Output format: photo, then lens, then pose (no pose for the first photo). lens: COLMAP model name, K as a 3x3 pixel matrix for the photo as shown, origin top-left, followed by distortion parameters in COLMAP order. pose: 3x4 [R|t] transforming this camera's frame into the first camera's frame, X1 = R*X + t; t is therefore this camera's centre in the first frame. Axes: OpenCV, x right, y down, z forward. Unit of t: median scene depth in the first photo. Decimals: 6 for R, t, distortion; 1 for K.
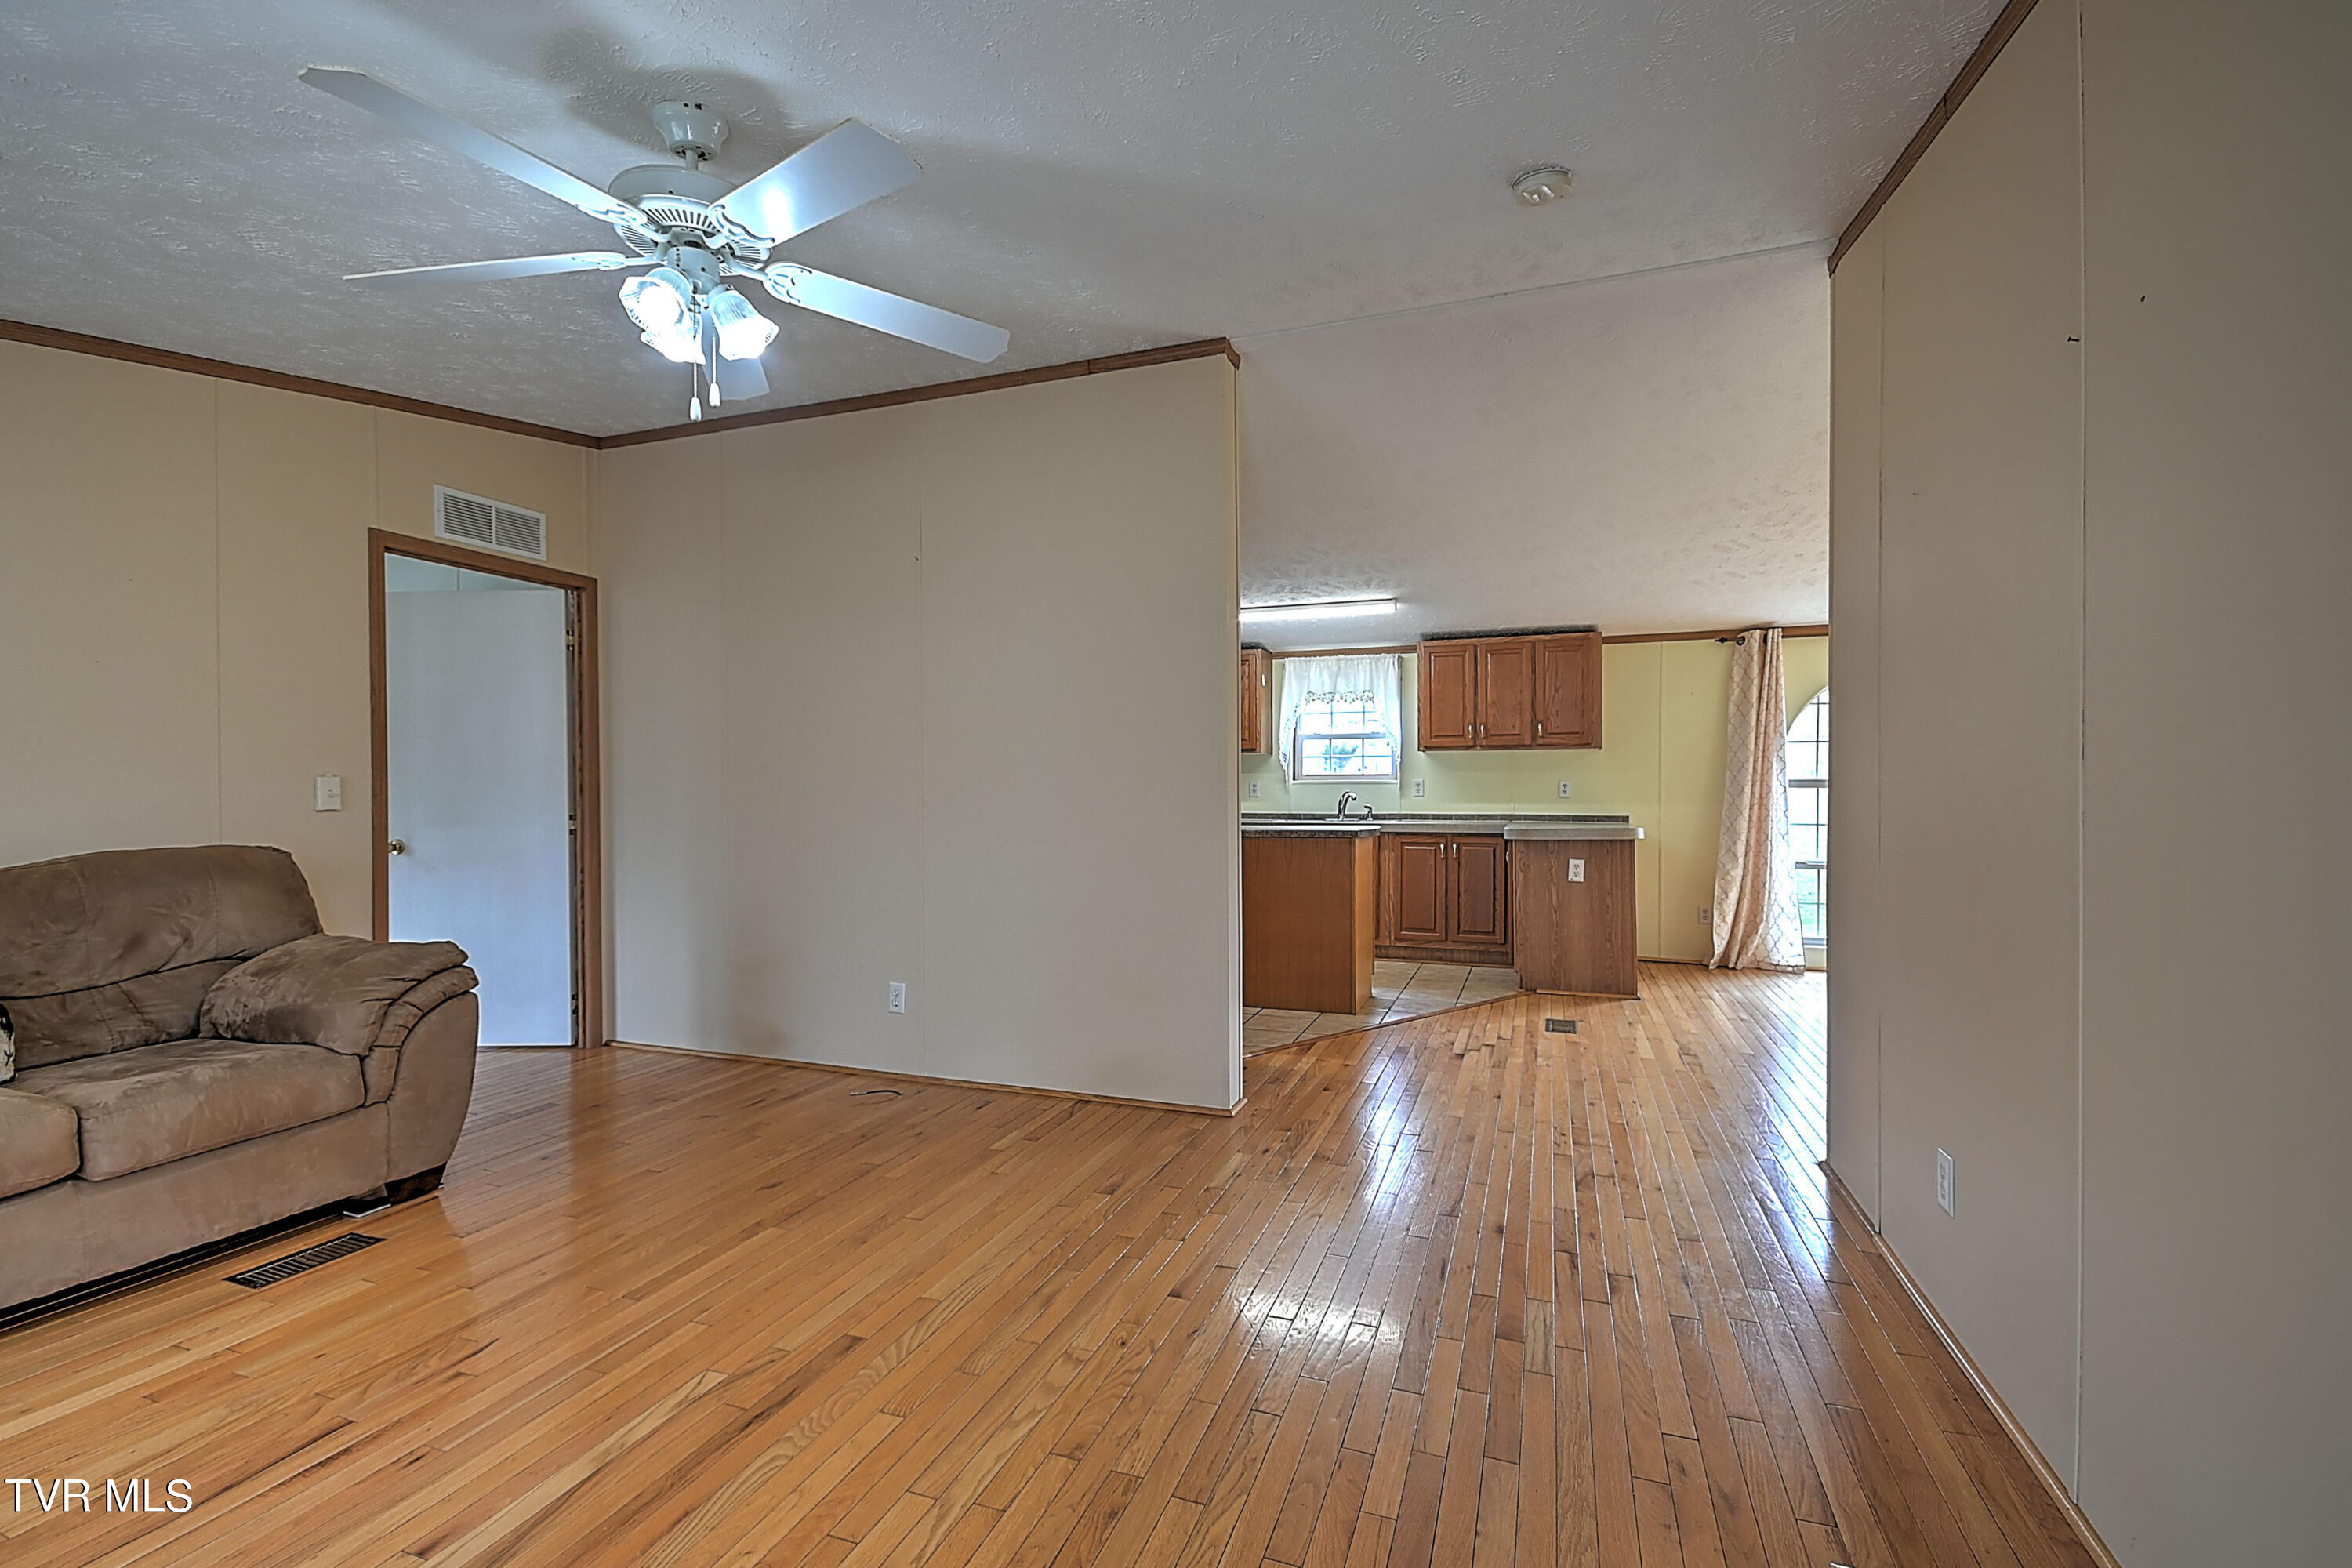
lens RADIAL K [[1045.3, 0, 1176.7], [0, 1045.3, 786.2], [0, 0, 1]] dist [0.015027, -0.008332]
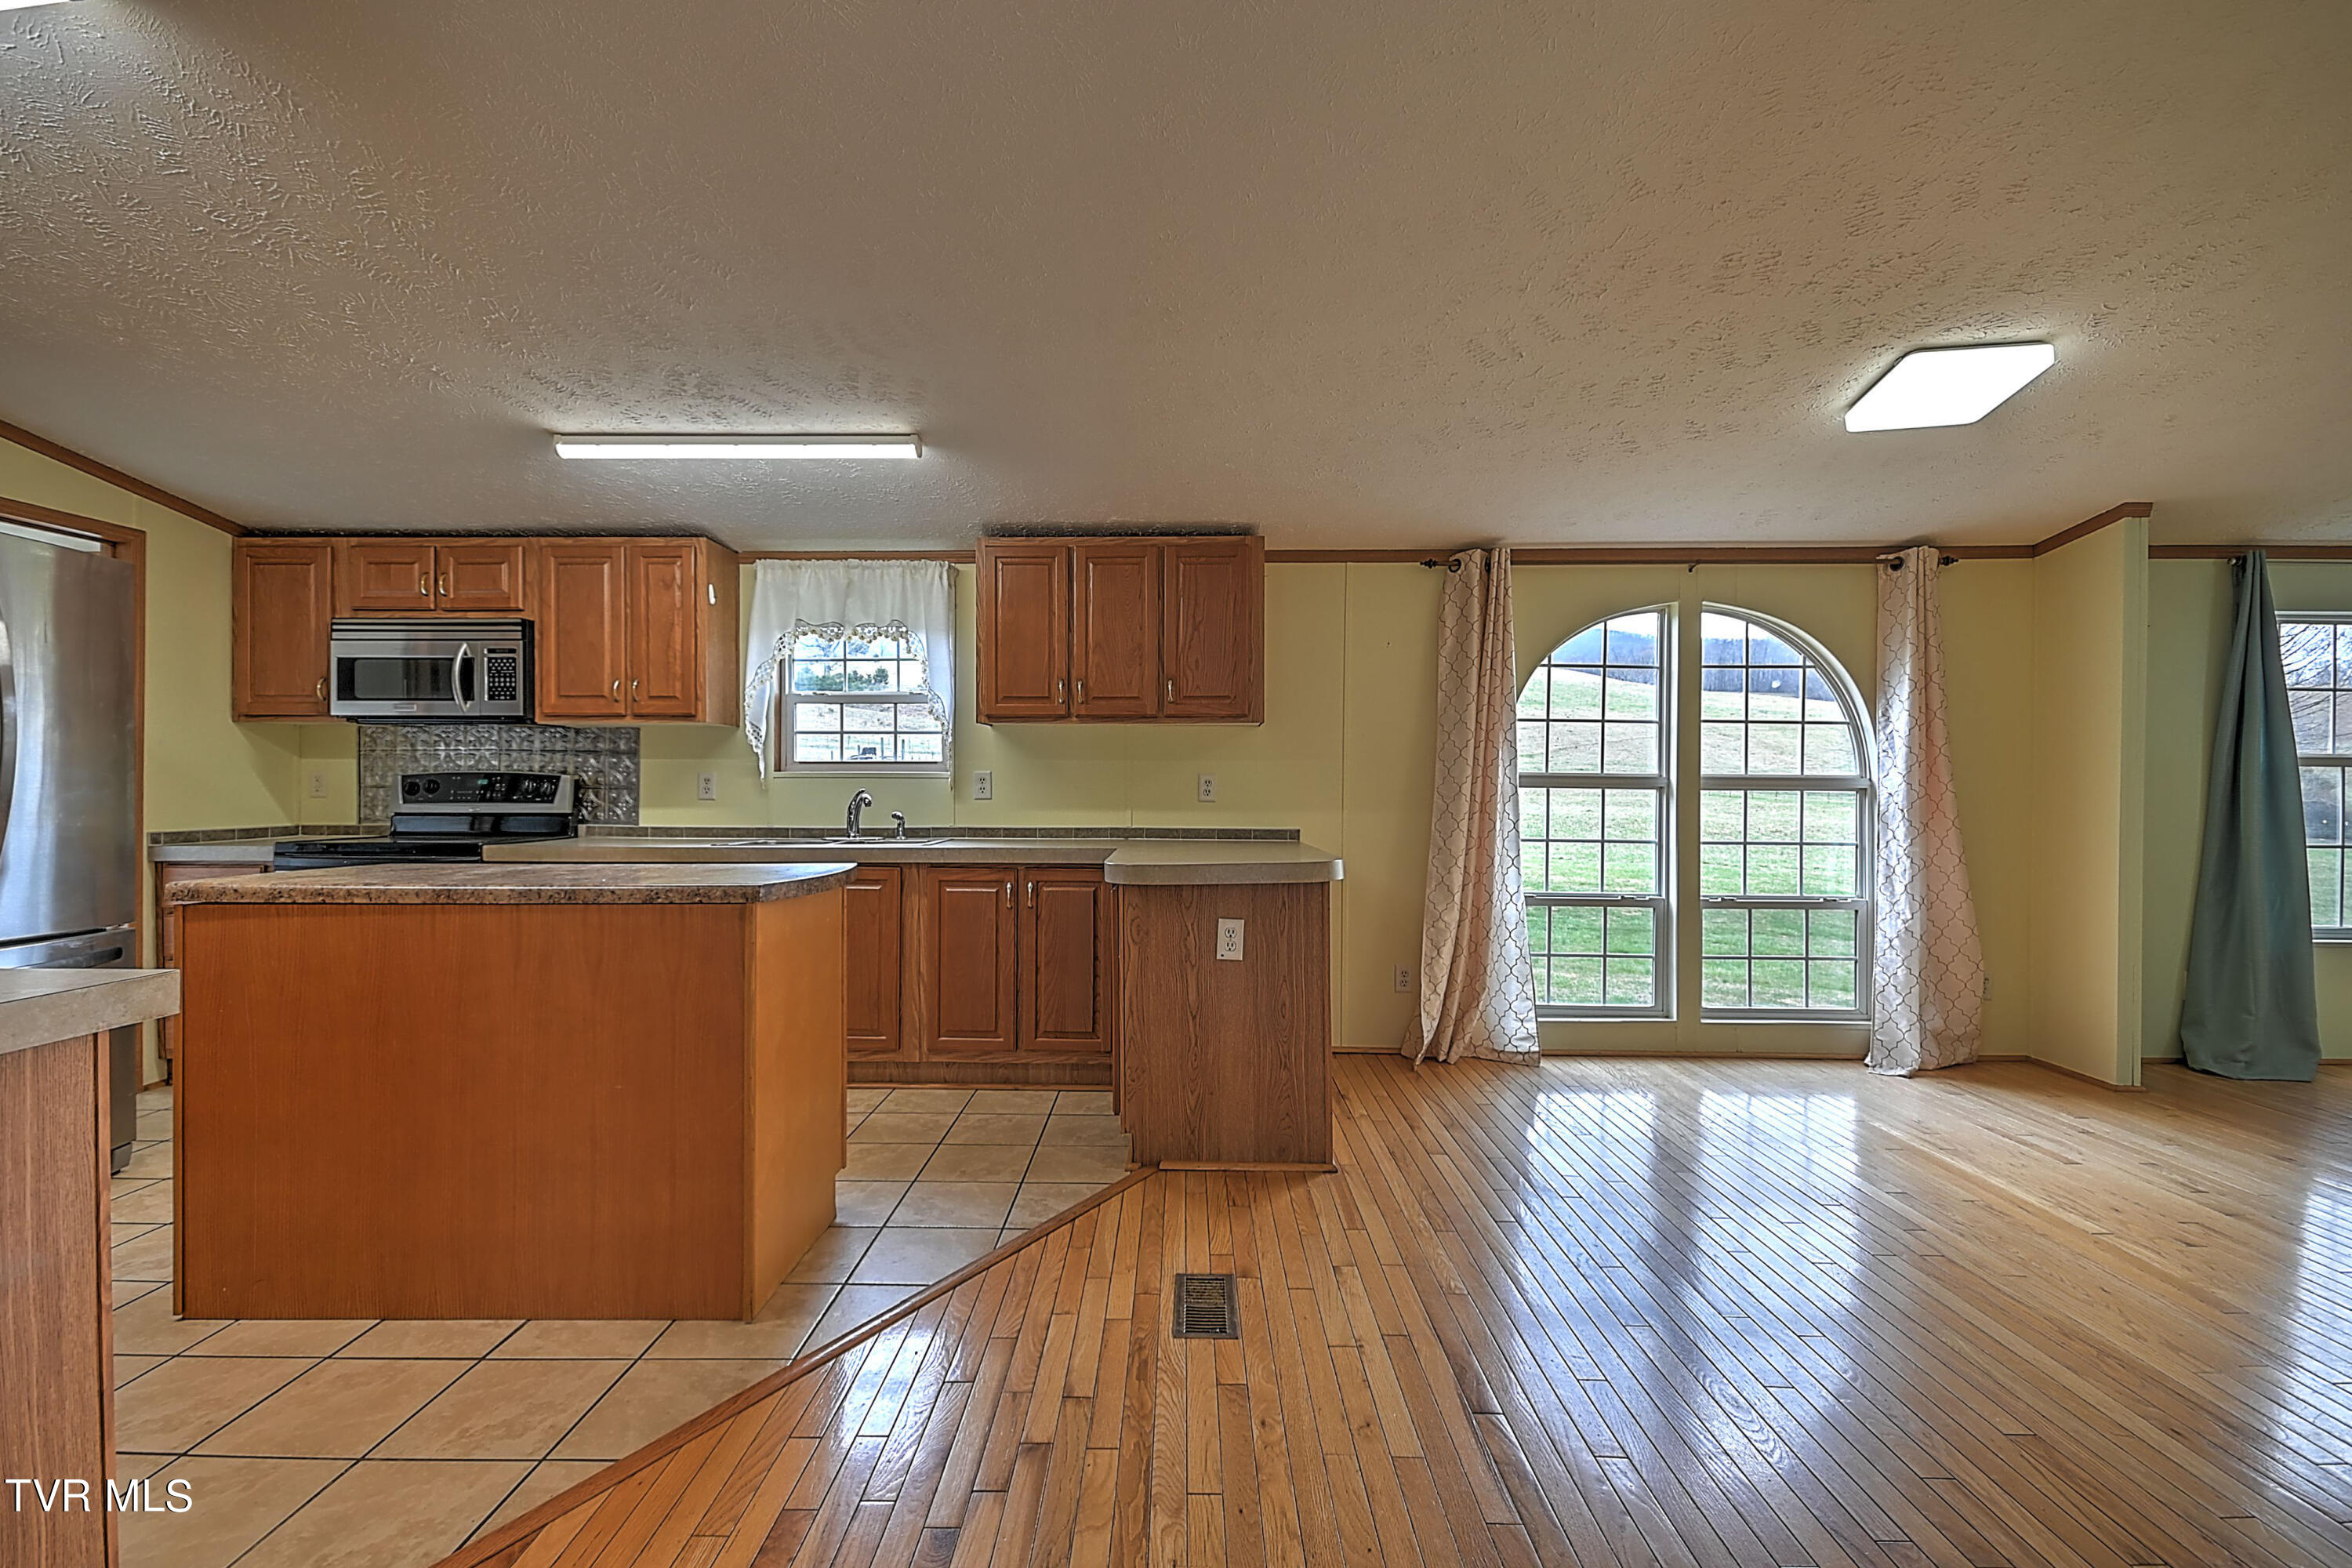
lens RADIAL K [[1045.3, 0, 1168.5], [0, 1045.3, 785.4], [0, 0, 1]] dist [0.015027, -0.008332]
pose [[0.946772, 0.004175, 0.321879, 0.236162], [-0.005072, 0.999985, 0.001947, 0.000141], [-0.321866, -0.003476, 0.946779, 0.666188]]
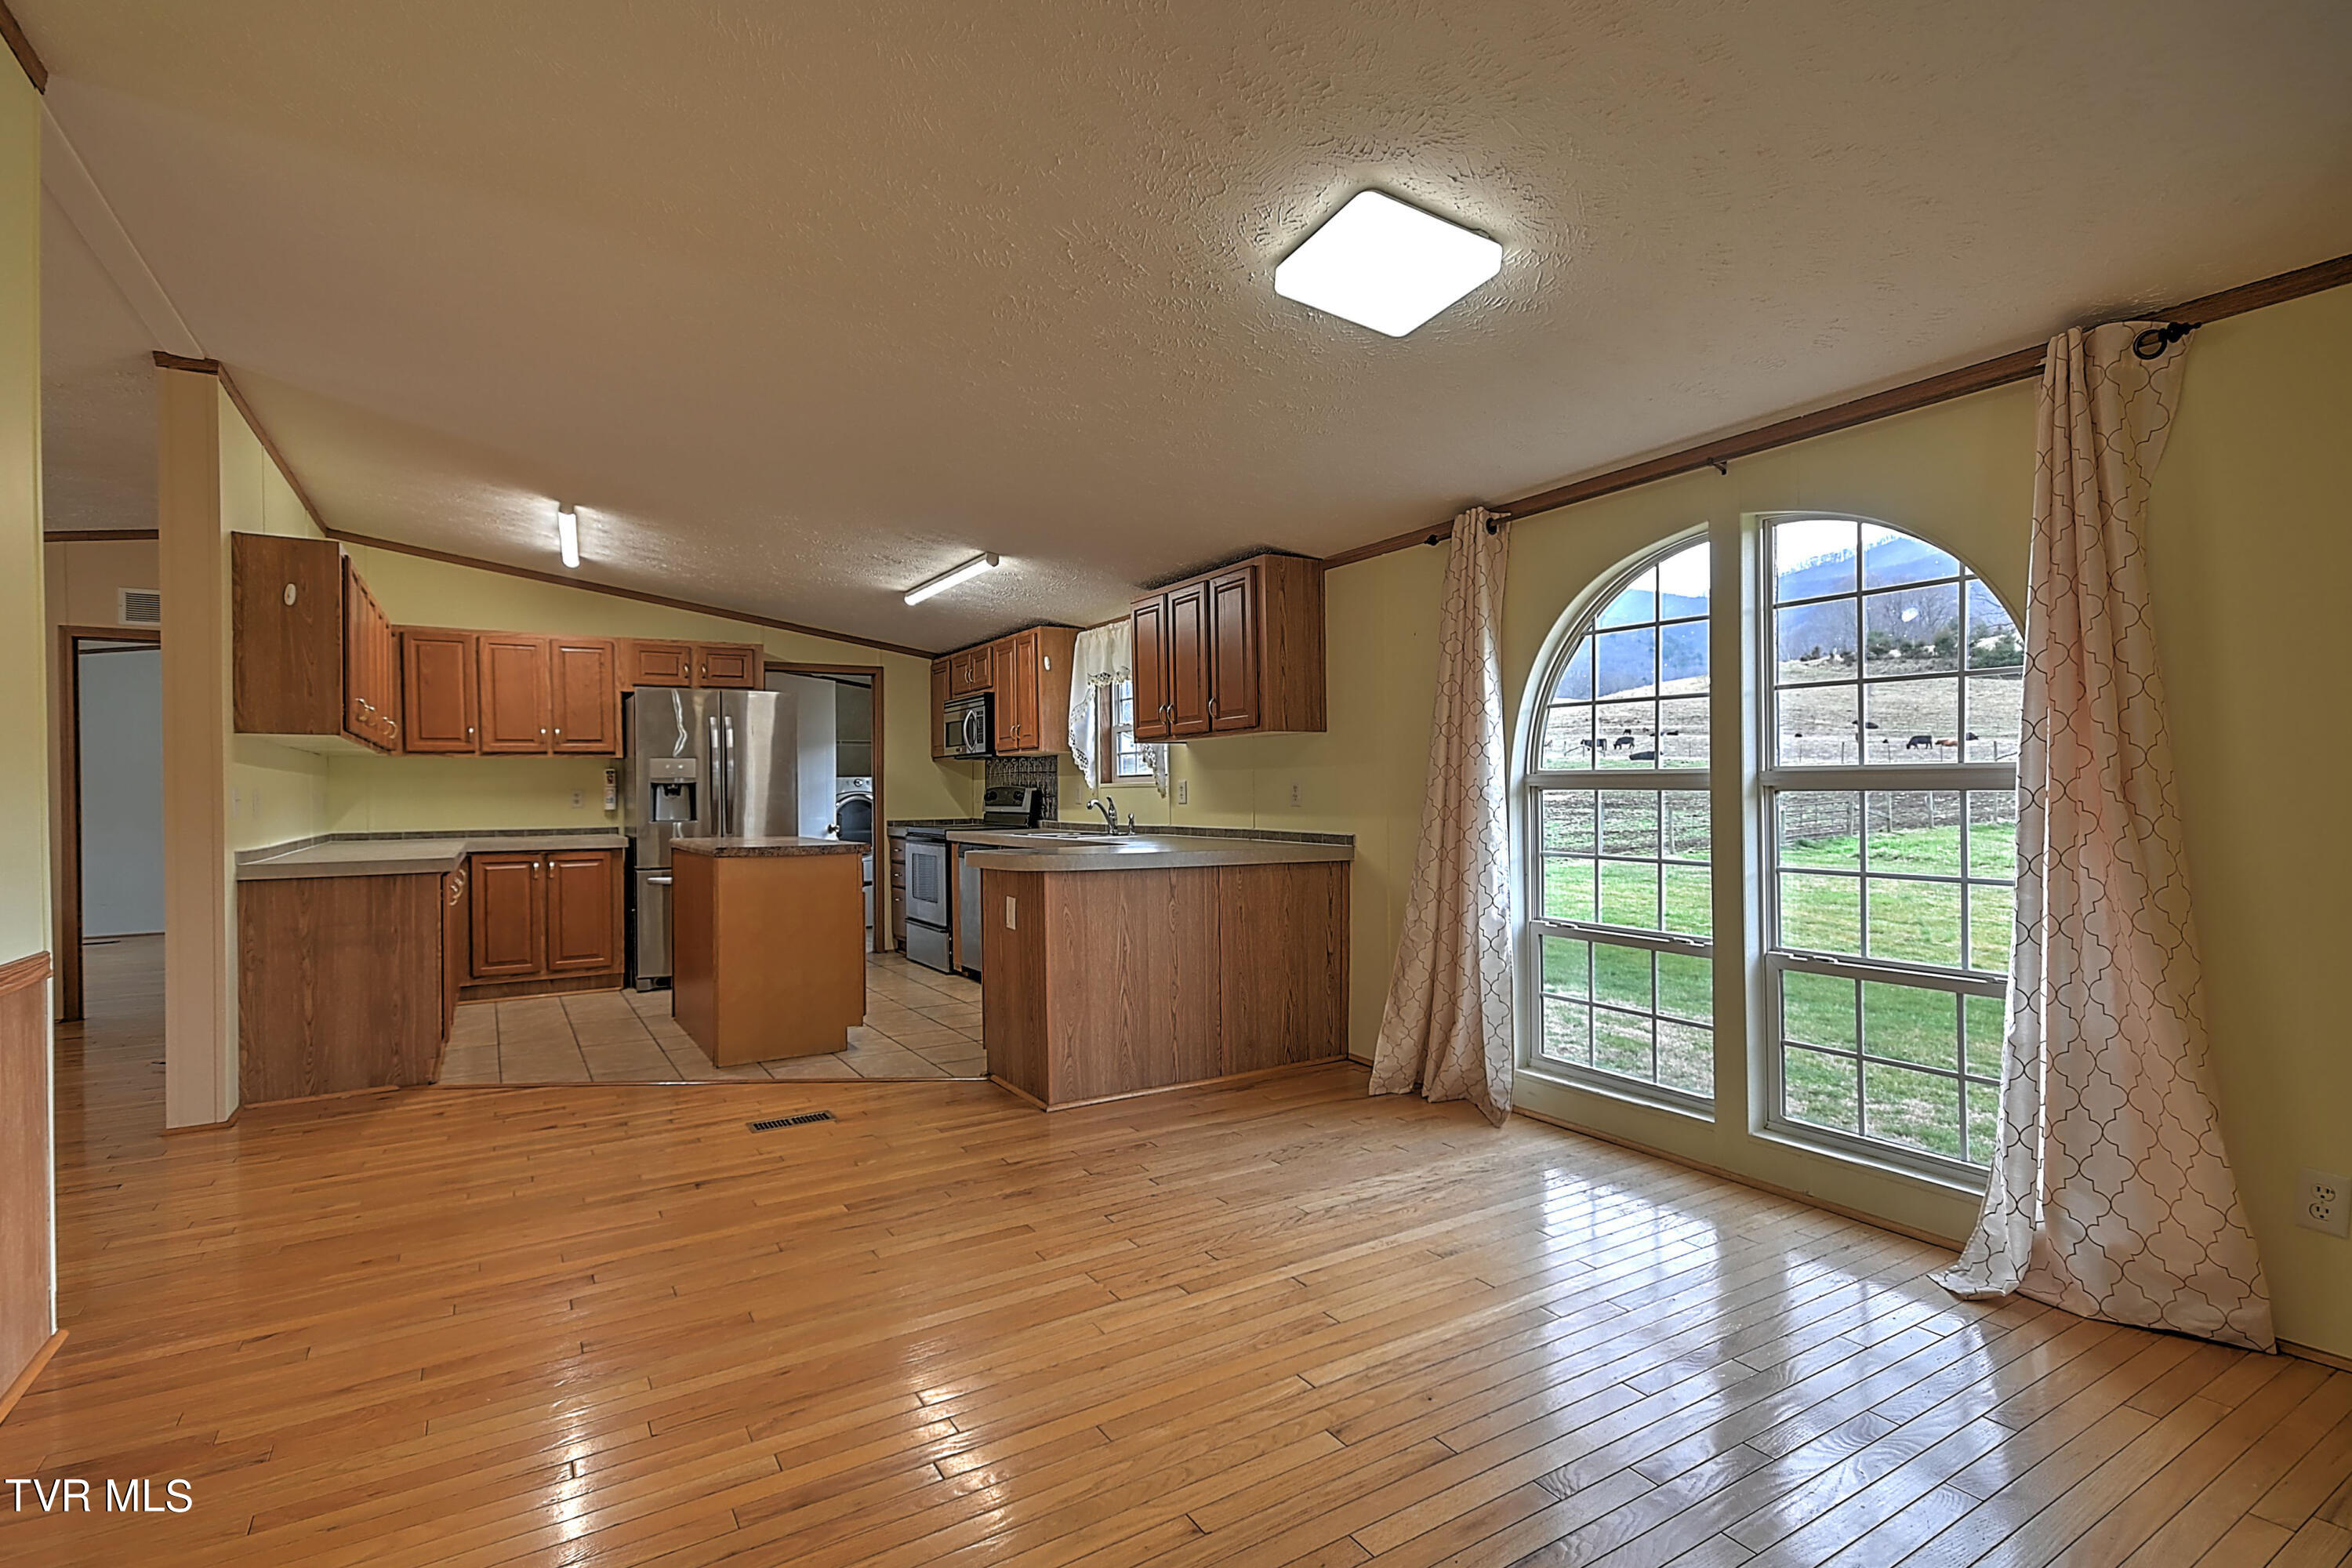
lens RADIAL K [[1103.3, 0, 1168.2], [0, 1103.3, 791.4], [0, 0, 1]] dist [0.015821, -0.002192]
pose [[0.780780, -0.006645, -0.624770, 1.234538], [0.010743, 0.999938, 0.002790, -0.002019], [0.624713, -0.008890, 0.780804, 0.654048]]
